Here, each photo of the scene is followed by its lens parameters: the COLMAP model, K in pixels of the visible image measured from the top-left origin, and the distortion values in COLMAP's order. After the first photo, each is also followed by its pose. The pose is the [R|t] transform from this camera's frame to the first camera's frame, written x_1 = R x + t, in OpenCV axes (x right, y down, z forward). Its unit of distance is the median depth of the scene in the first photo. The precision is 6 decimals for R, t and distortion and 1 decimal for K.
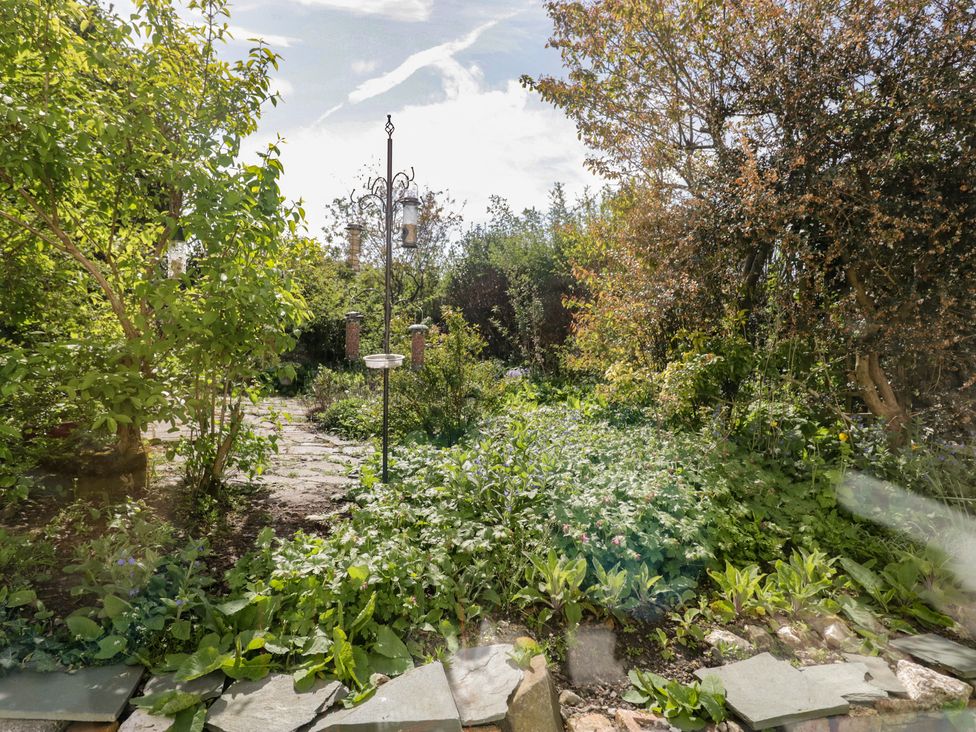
lens RADIAL K [[551.1, 0, 482.6], [0, 551.1, 362.2], [0, 0, 1]] dist [0.003427, -0.010404]
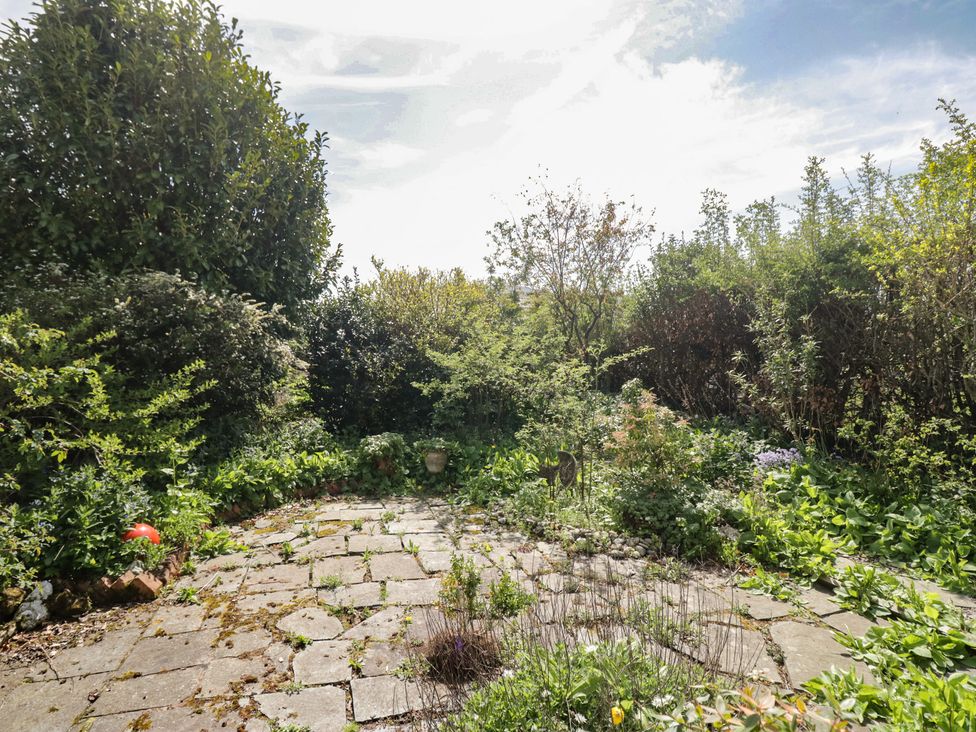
lens RADIAL K [[551.1, 0, 482.6], [0, 551.1, 362.2], [0, 0, 1]] dist [0.003427, -0.010404]
pose [[0.954460, -0.035974, -0.296163, -0.040843], [0.023289, 0.998658, -0.046252, -0.039331], [0.297429, 0.037248, 0.954017, 0.179381]]
